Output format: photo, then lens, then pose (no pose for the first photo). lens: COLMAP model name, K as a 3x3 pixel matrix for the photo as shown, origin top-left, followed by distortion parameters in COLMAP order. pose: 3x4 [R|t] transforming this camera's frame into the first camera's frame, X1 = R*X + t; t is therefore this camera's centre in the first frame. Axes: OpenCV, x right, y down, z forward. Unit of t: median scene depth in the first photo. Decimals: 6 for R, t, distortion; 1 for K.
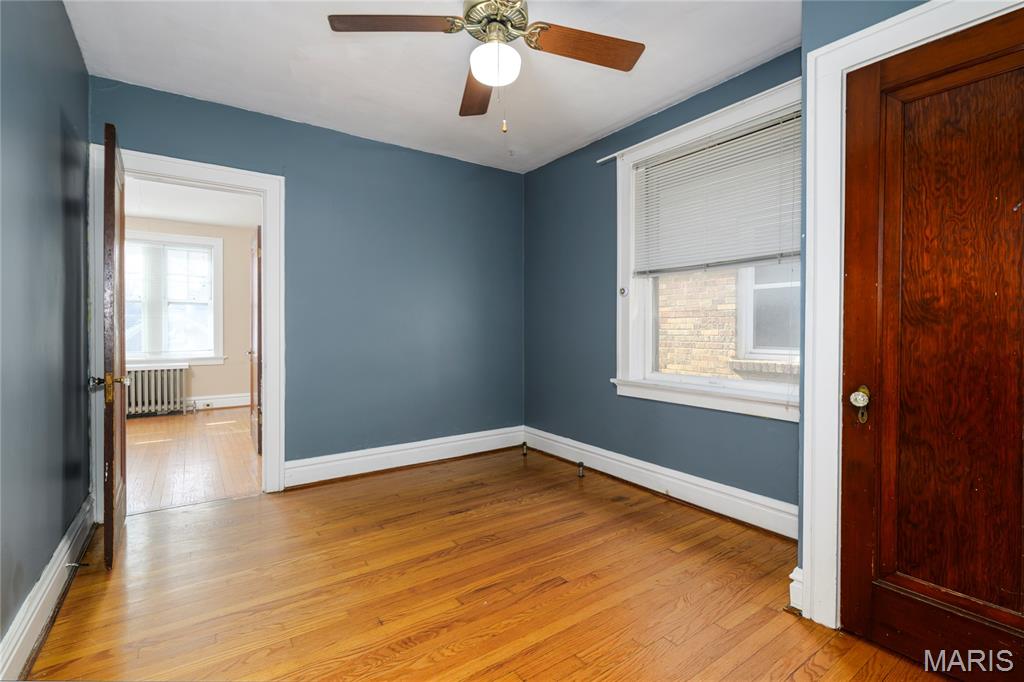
lens RADIAL K [[462.1, 0, 511.6], [0, 462.1, 331.7], [0, 0, 1]] dist [0.000493, -0.000900]
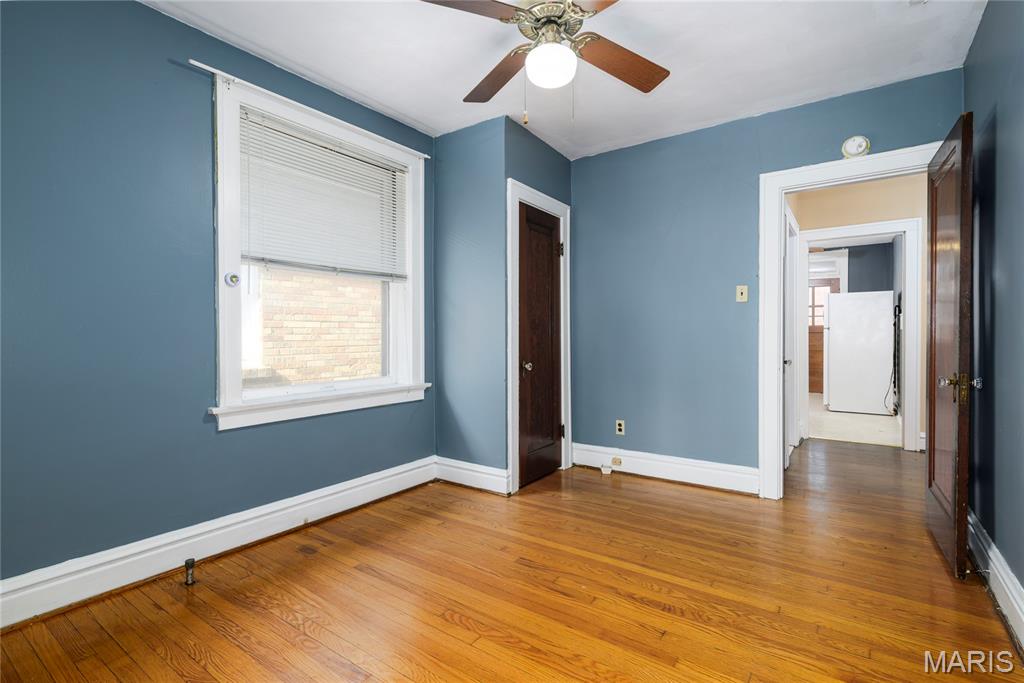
lens RADIAL K [[482.1, 0, 509.6], [0, 482.1, 339.1], [0, 0, 1]] dist [-0.001443, -0.000074]
pose [[-0.334344, -0.010055, 0.942397, -0.727560], [0.009618, 0.999855, 0.014080, -0.004101], [-0.942402, 0.013772, -0.334199, 1.060907]]
